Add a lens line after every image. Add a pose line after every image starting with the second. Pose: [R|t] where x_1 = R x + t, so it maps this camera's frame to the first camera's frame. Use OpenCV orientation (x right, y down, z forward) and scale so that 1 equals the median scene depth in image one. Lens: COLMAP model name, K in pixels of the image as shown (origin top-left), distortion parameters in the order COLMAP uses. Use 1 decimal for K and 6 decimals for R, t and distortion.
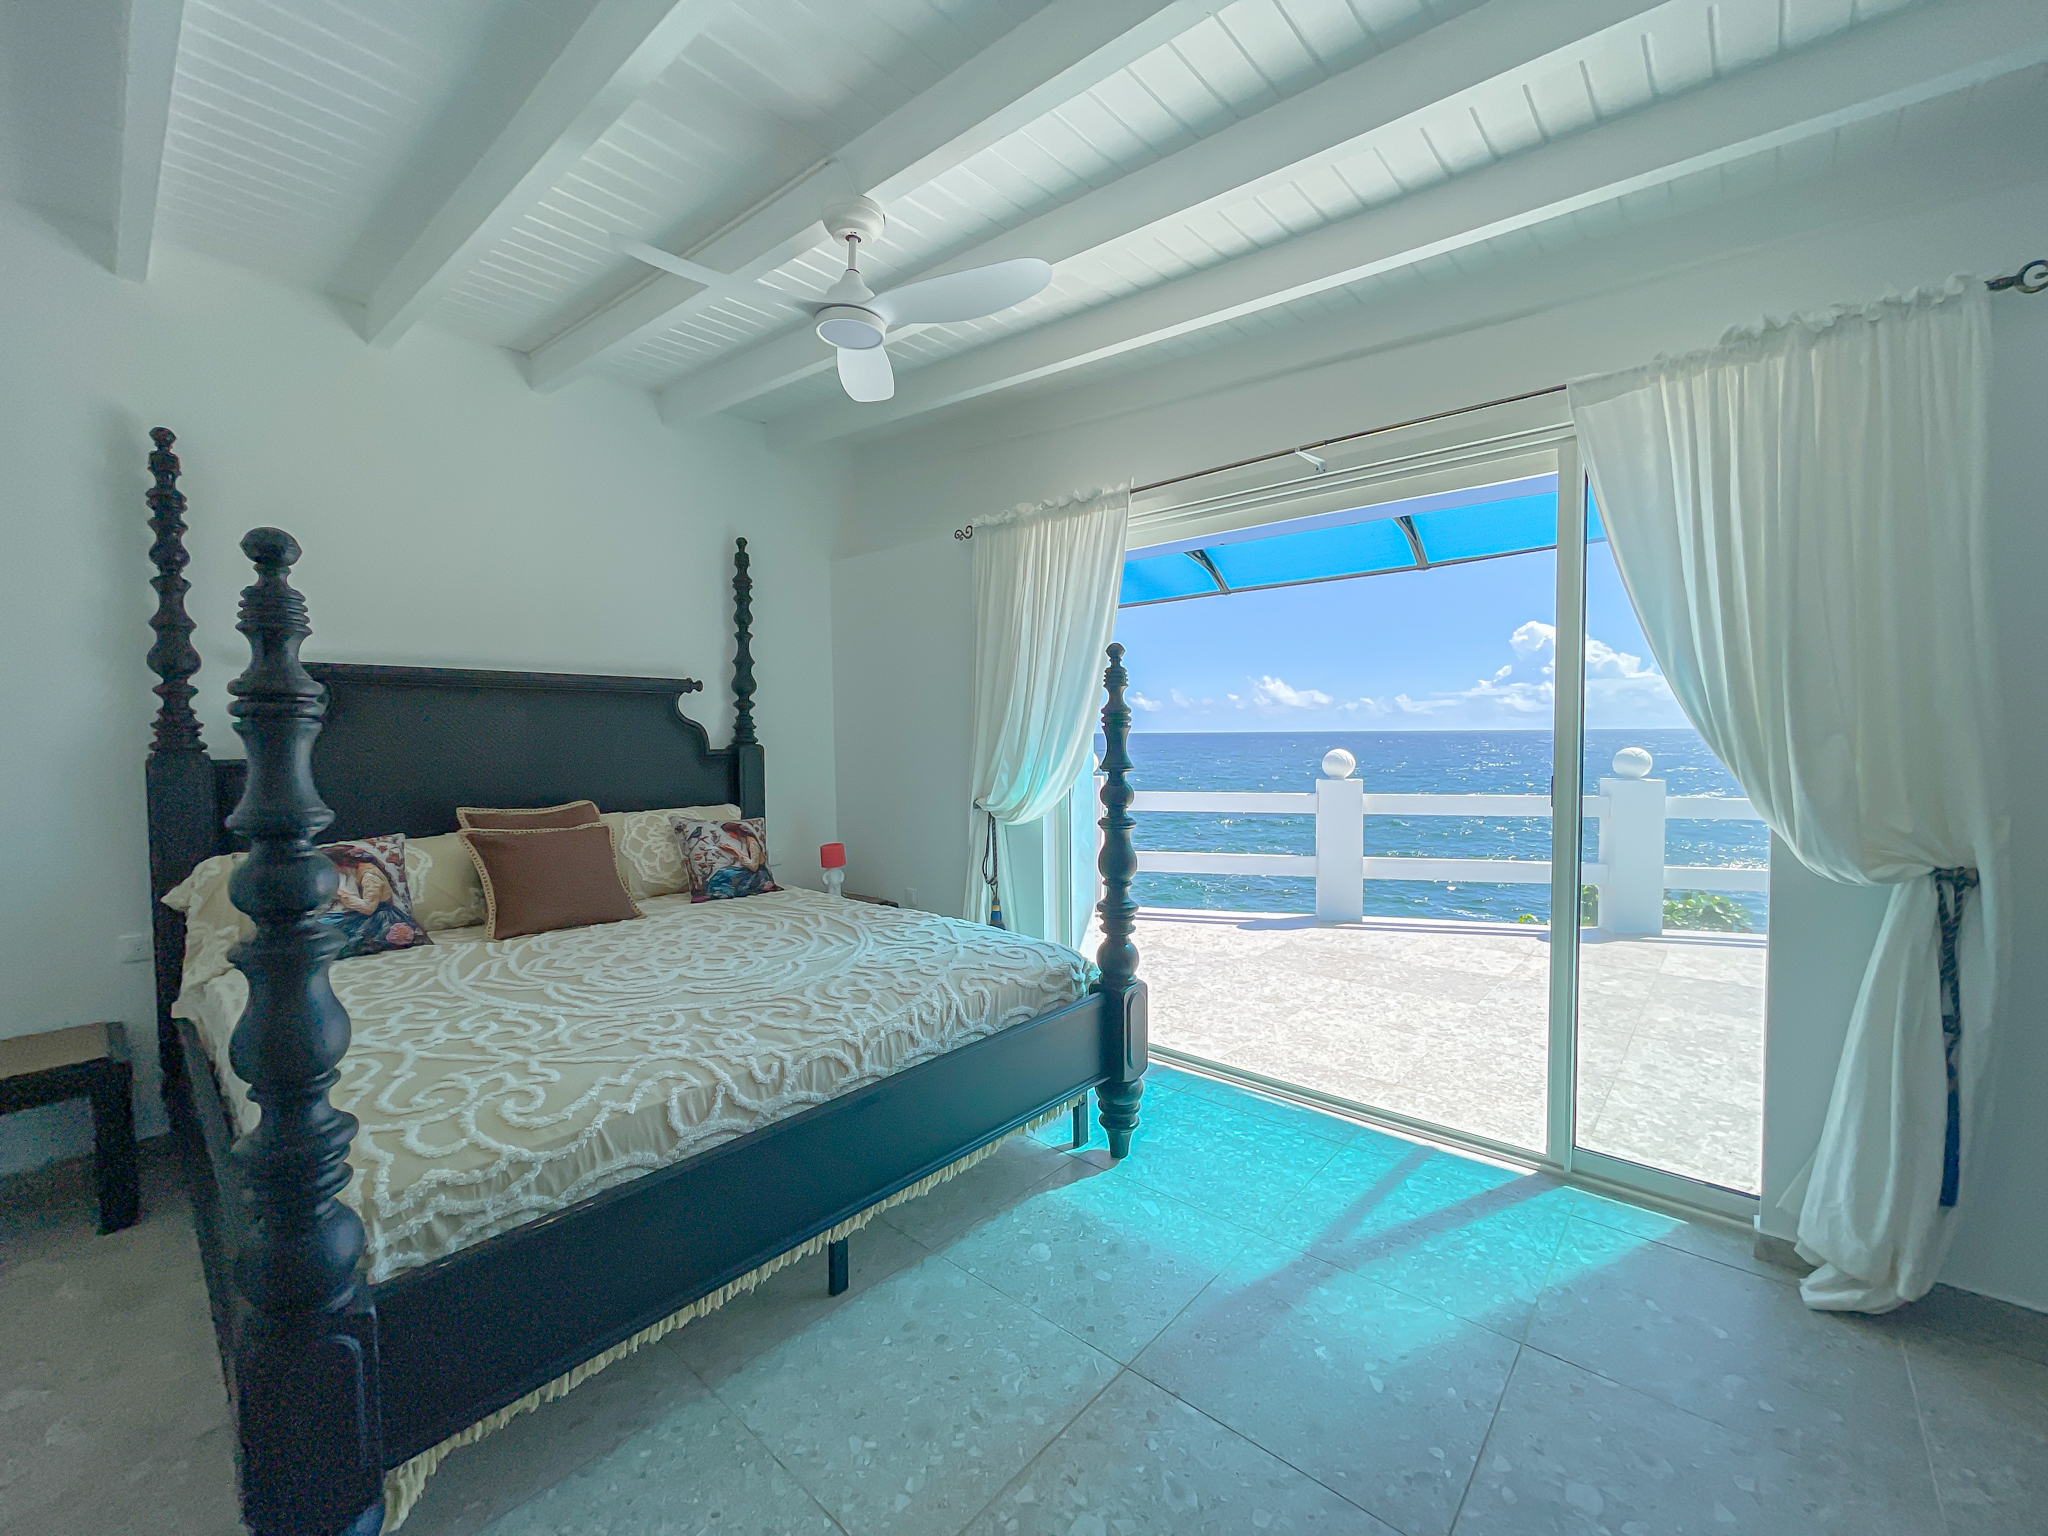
lens RADIAL K [[878.6, 0, 1021.1], [0, 878.6, 758.2], [0, 0, 1]] dist [-0.005060, 0.000946]
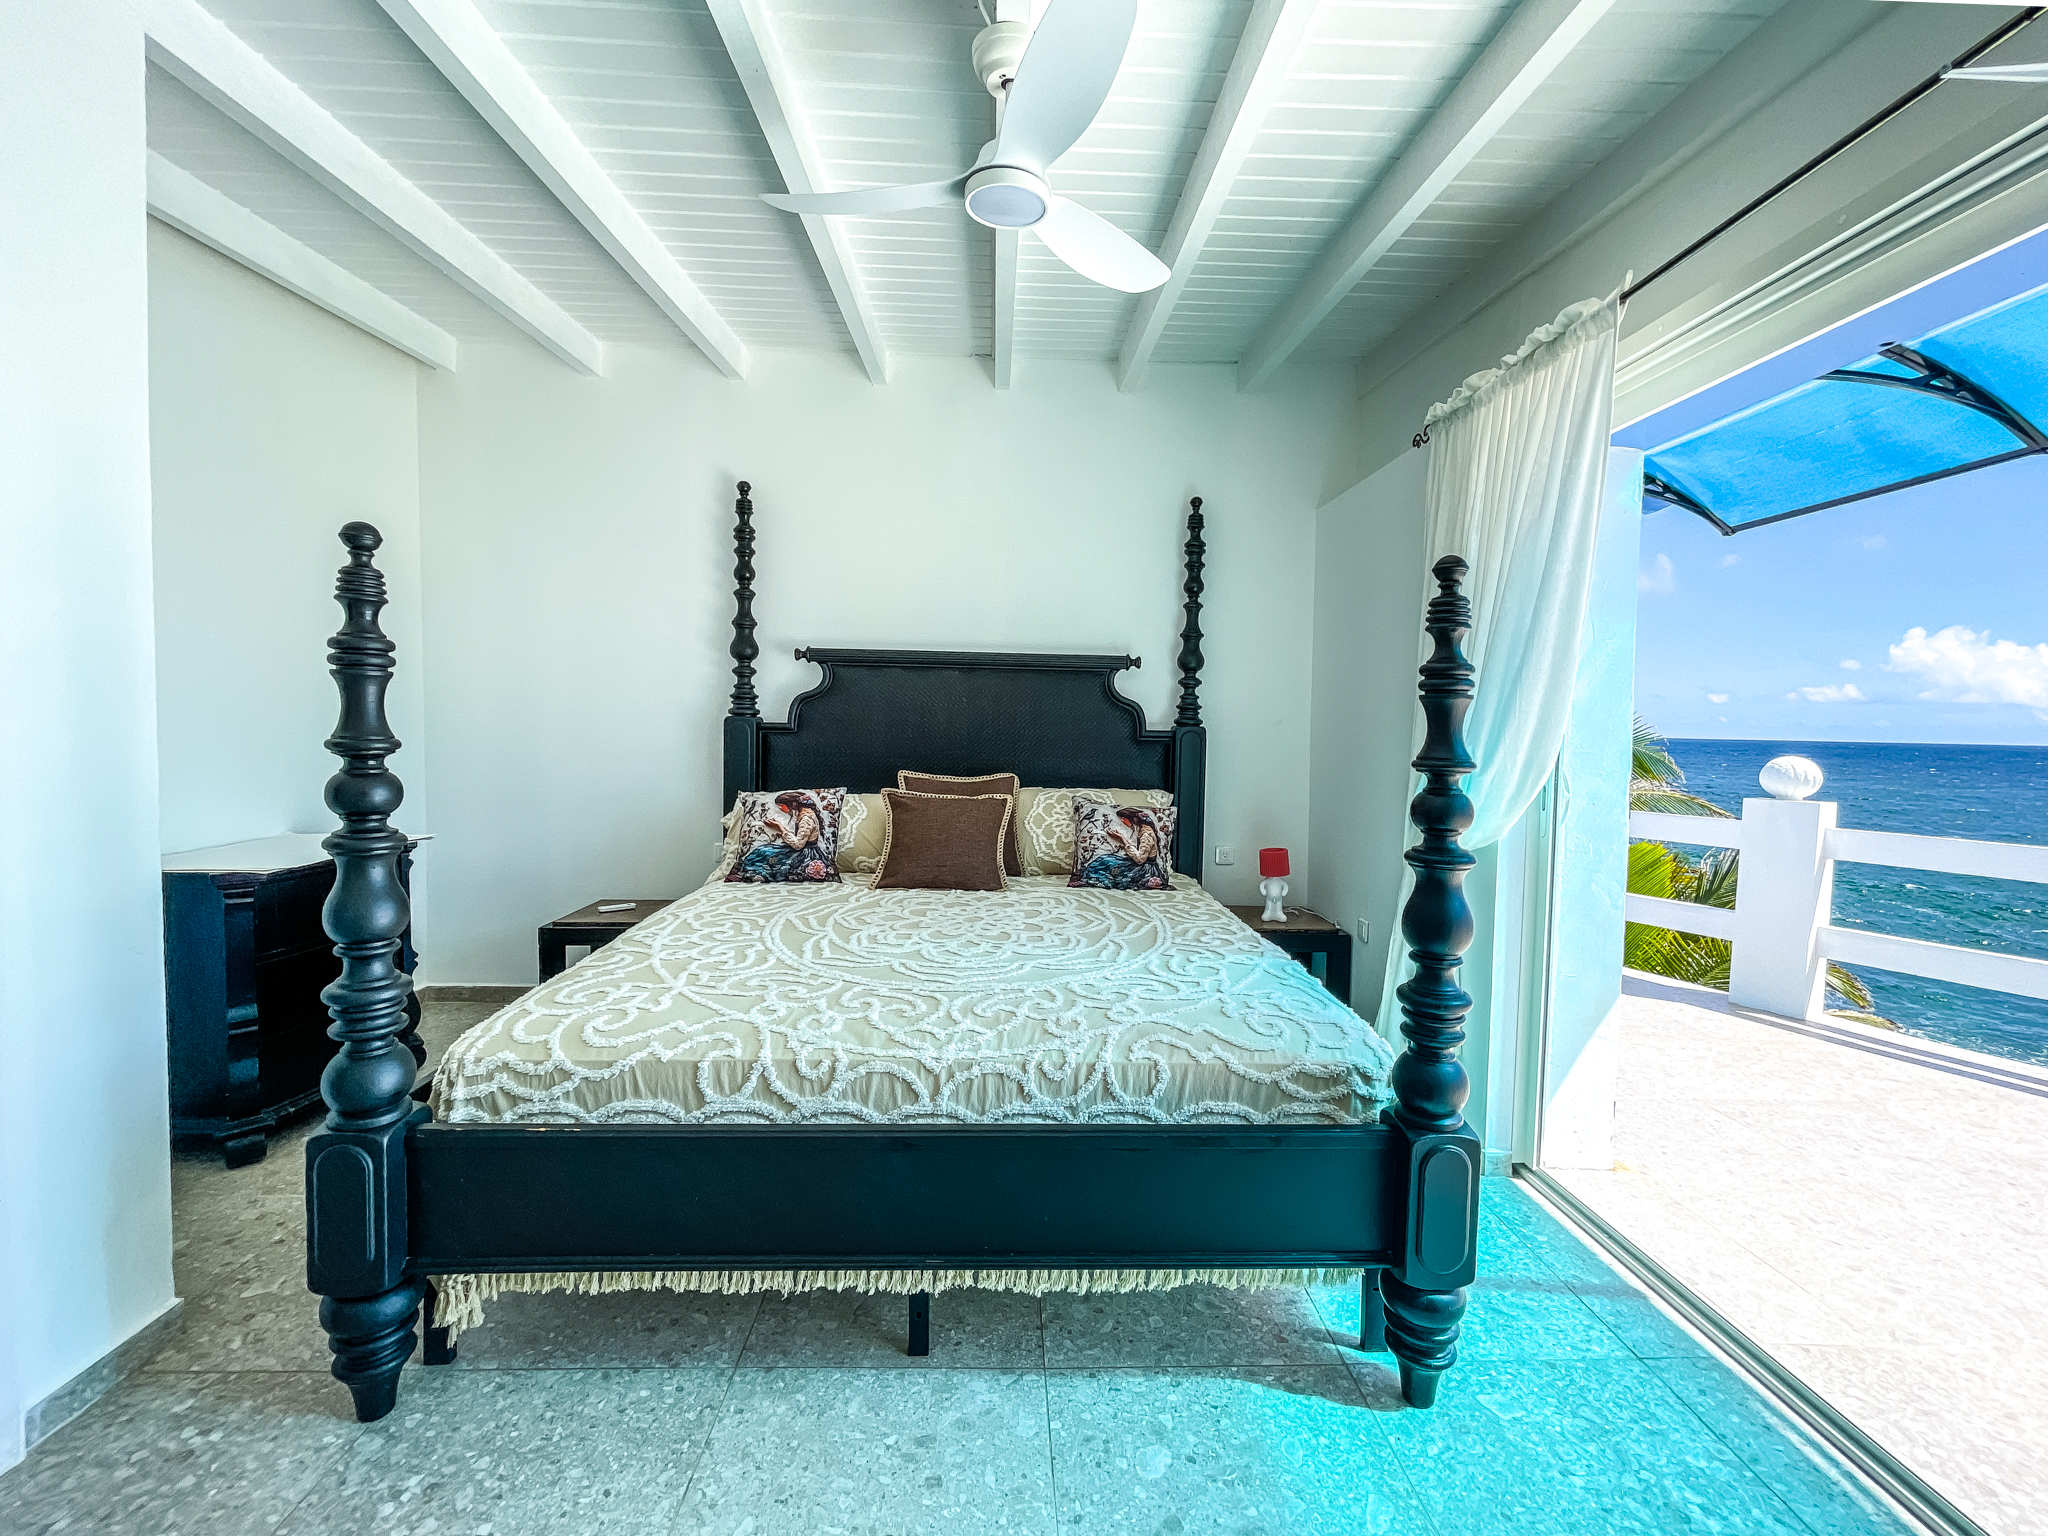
lens RADIAL K [[878.6, 0, 1023.6], [0, 878.6, 764.9], [0, 0, 1]] dist [-0.005060, 0.000946]
pose [[0.671481, 0.056949, -0.738830, 0.402796], [-0.049353, 0.998266, 0.032092, 0.005082], [0.739377, 0.014914, 0.673127, 0.433538]]
